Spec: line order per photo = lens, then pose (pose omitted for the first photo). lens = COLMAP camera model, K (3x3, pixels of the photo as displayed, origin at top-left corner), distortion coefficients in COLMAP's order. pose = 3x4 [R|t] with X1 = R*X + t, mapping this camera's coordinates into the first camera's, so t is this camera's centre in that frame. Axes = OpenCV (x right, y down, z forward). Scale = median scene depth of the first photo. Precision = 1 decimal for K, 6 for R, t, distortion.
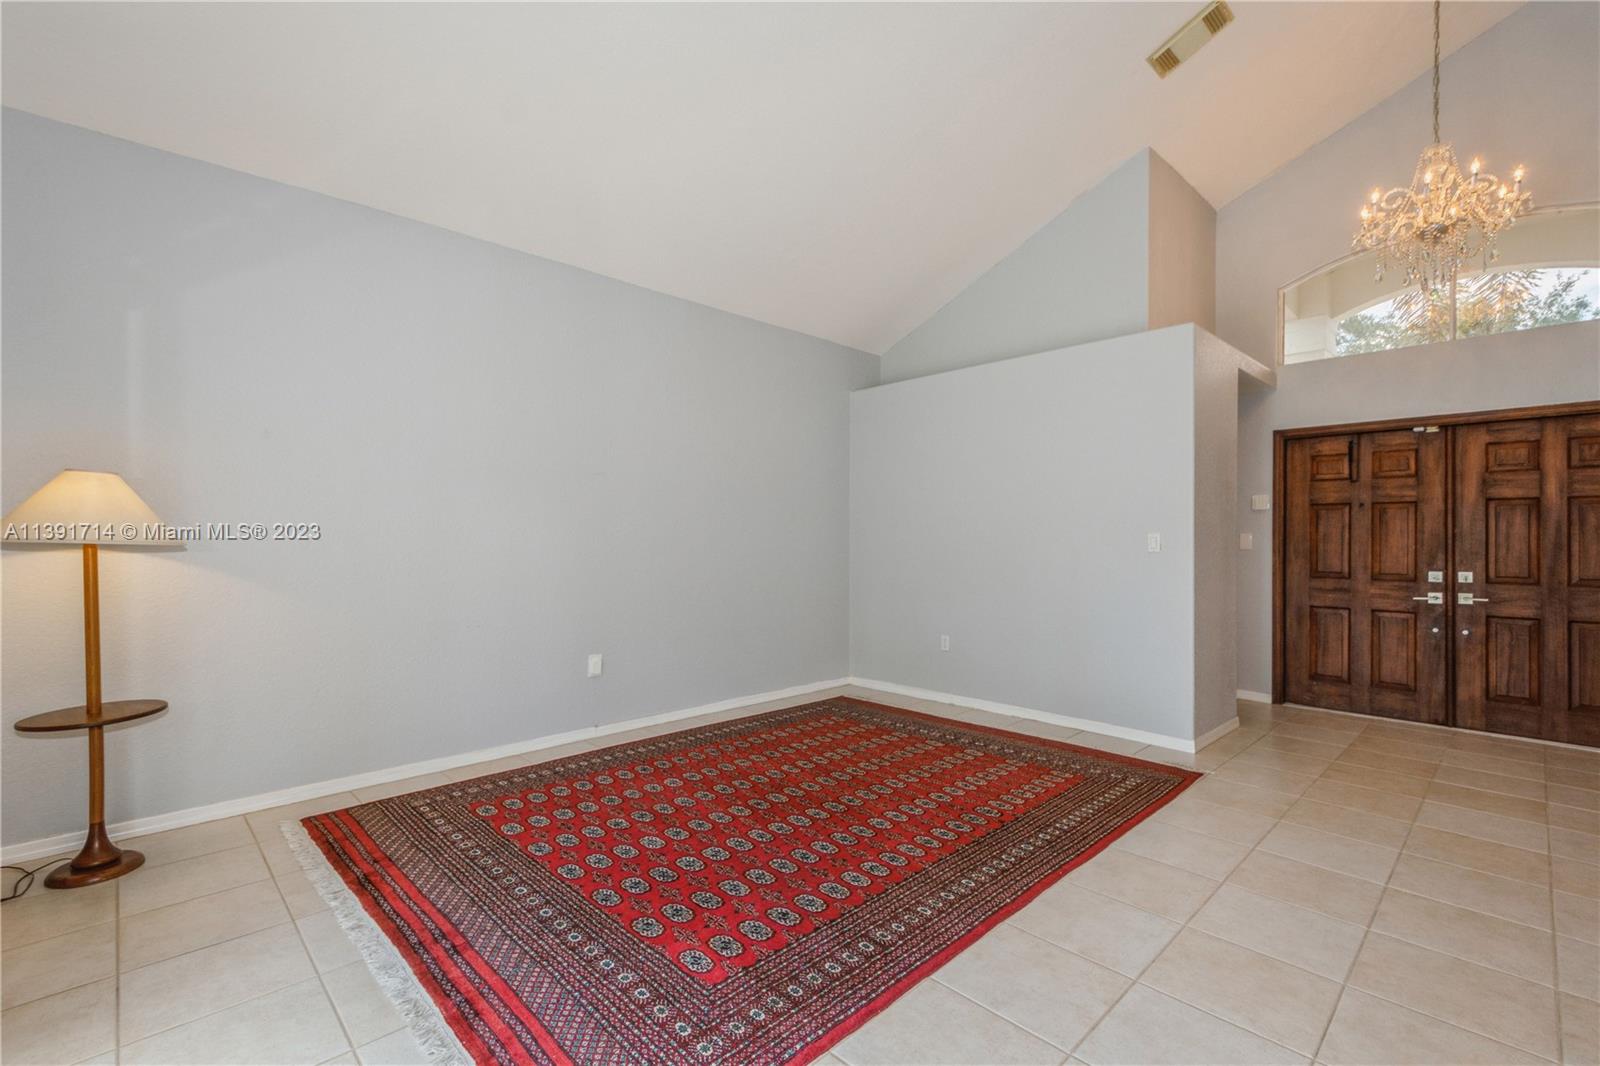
lens RADIAL K [[706.2, 0, 803.7], [0, 706.2, 540.0], [0, 0, 1]] dist [0.000244, 0.000030]
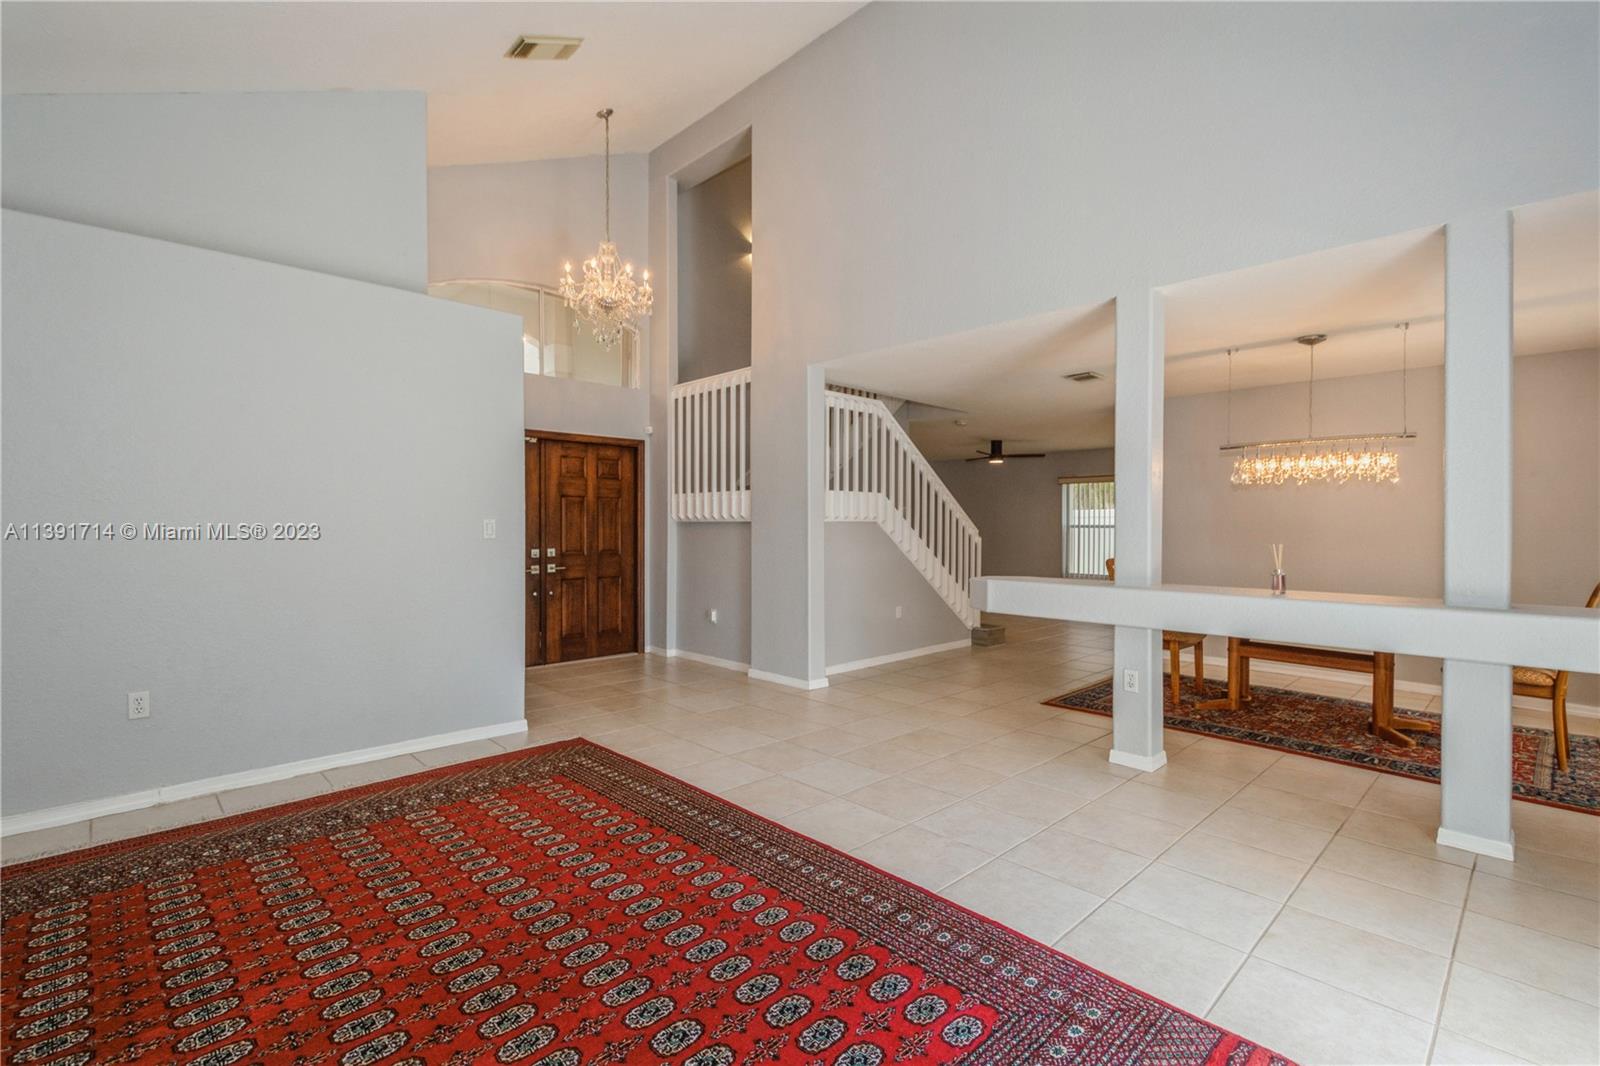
lens RADIAL K [[711.5, 0, 795.8], [0, 711.5, 534.3], [0, 0, 1]] dist [0.001918, 0.000213]
pose [[0.009910, -0.018177, 0.999786, -0.437799], [0.001206, 0.999834, 0.018165, -0.006773], [-0.999950, 0.001026, 0.009930, 0.522315]]
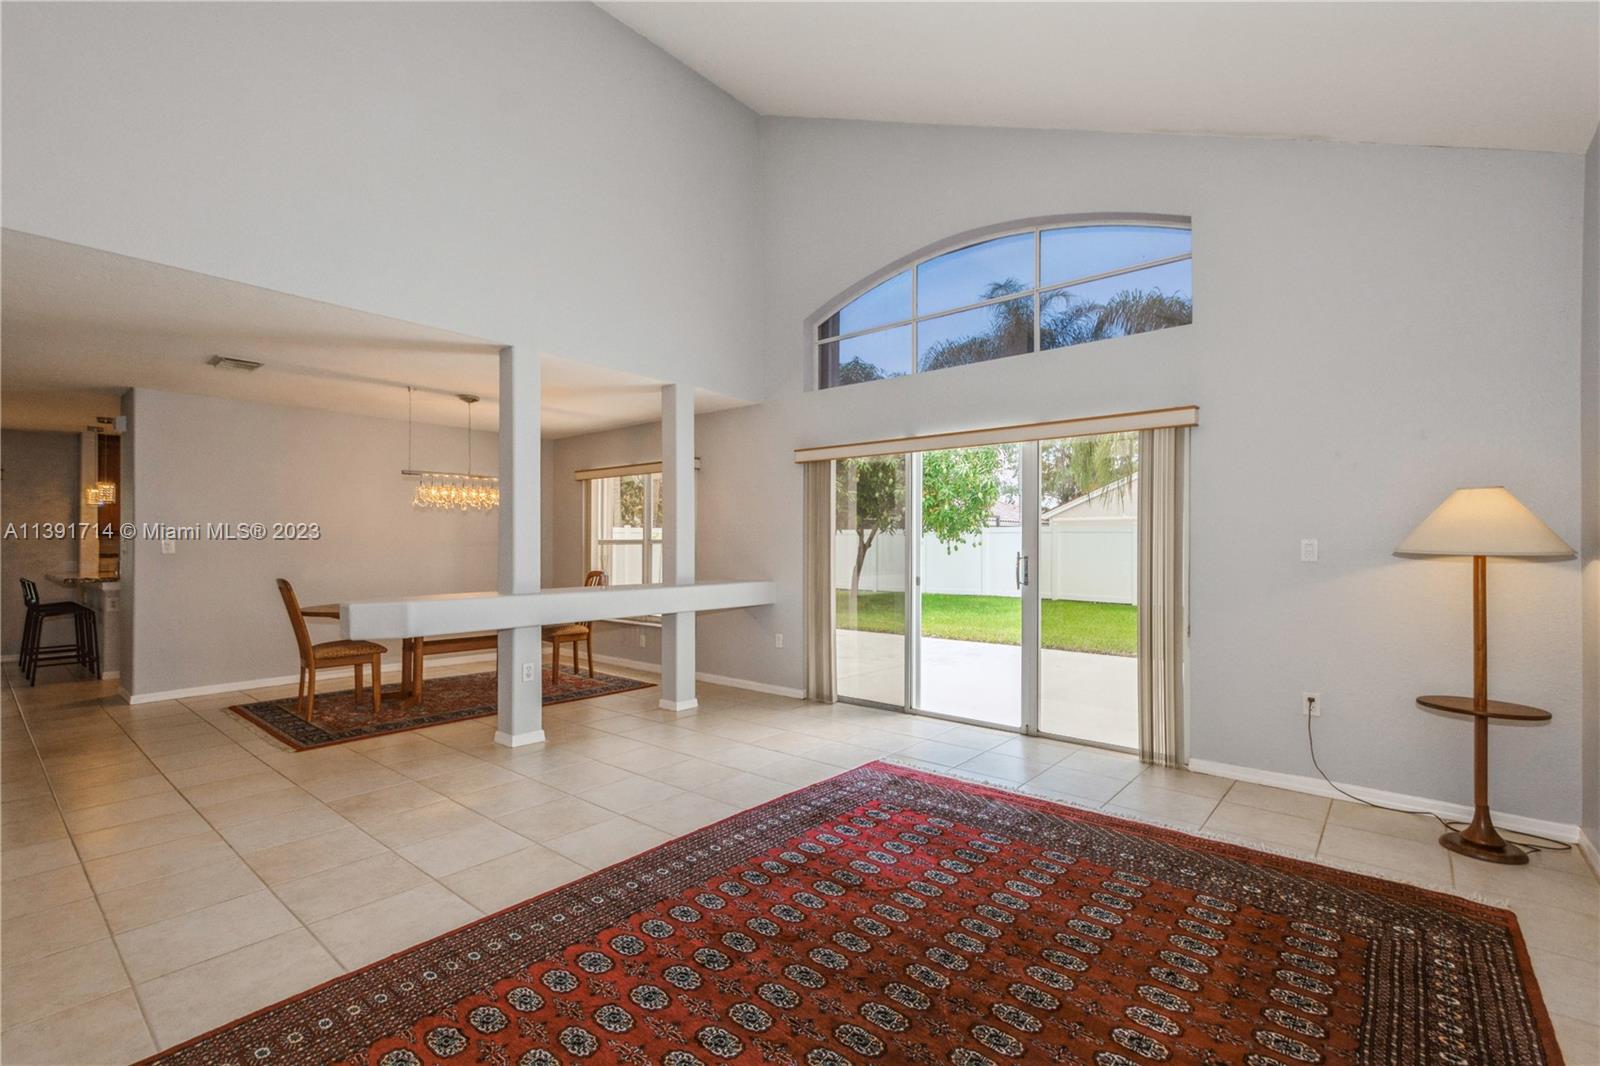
lens RADIAL K [[706.2, 0, 803.7], [0, 706.2, 540.0], [0, 0, 1]] dist [0.000244, 0.000030]
pose [[-0.995467, -0.006241, -0.094906, 0.090024], [-0.005893, 0.999975, -0.003944, -0.002751], [0.094928, -0.003367, -0.995478, 1.135906]]
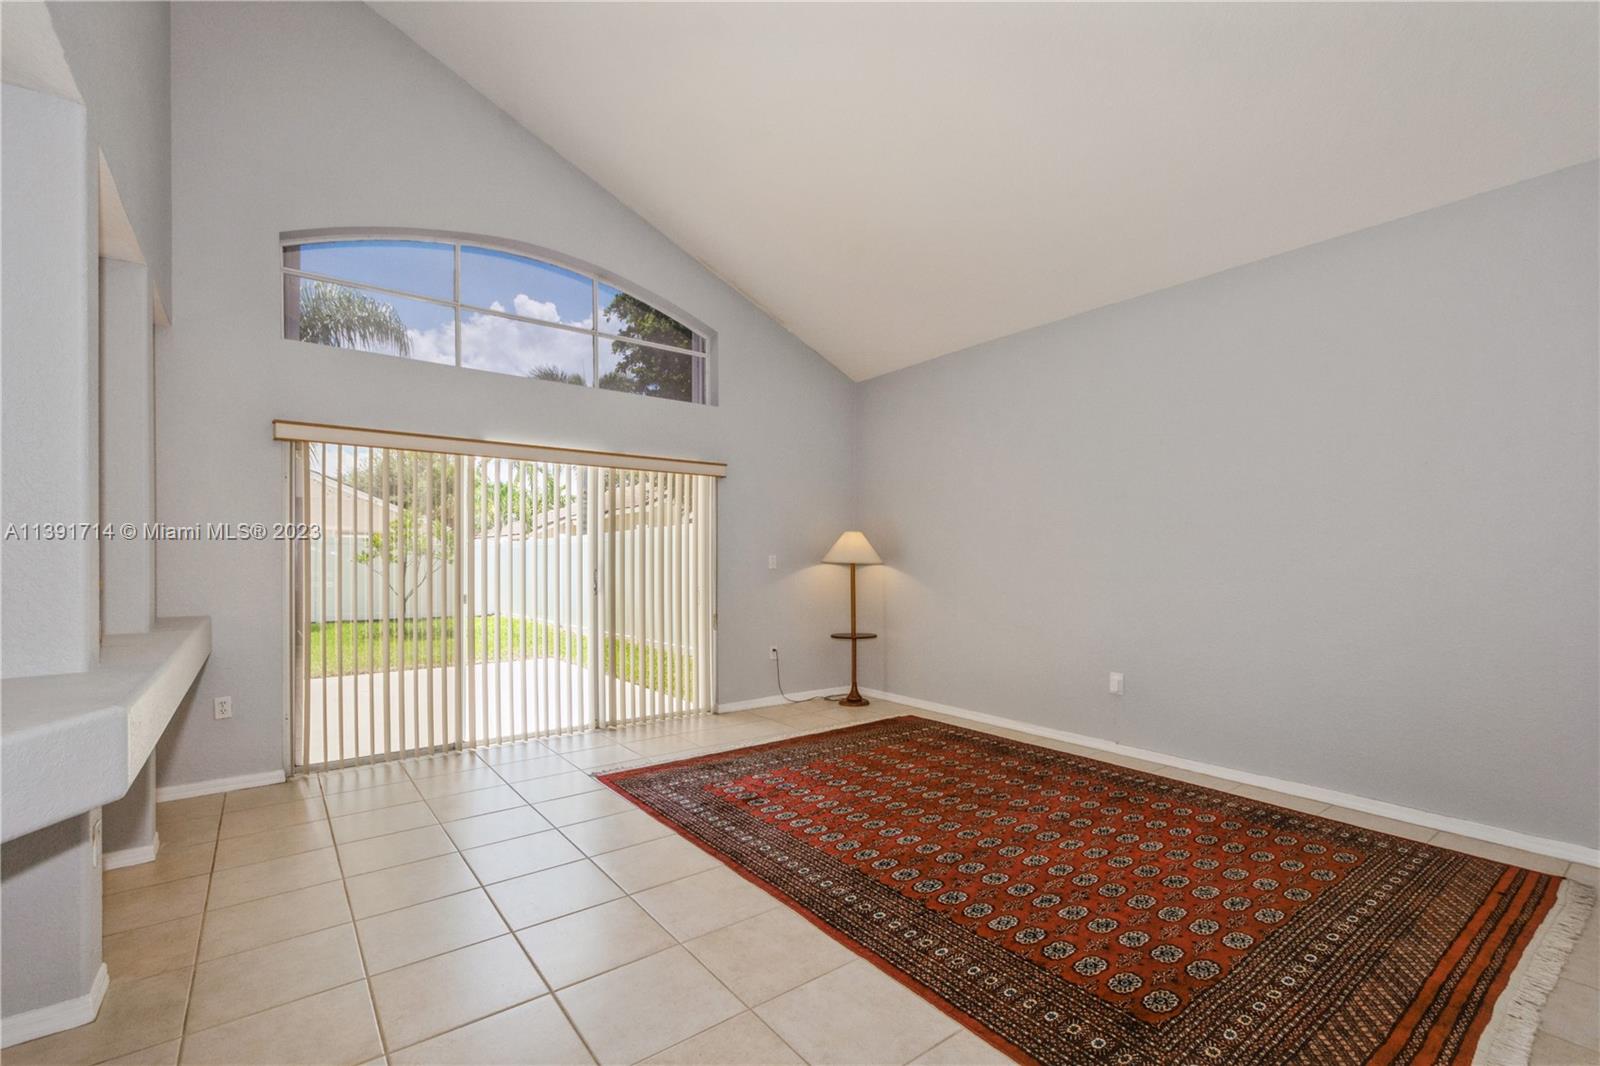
lens RADIAL K [[683.5, 0, 802.1], [0, 683.5, 554.2], [0, 0, 1]] dist [0.001339, 0.000104]
pose [[-0.122168, -0.017784, -0.992350, 0.713753], [-0.004368, 0.999839, -0.017381, 0.007843], [0.992500, 0.002212, -0.122226, 0.628556]]
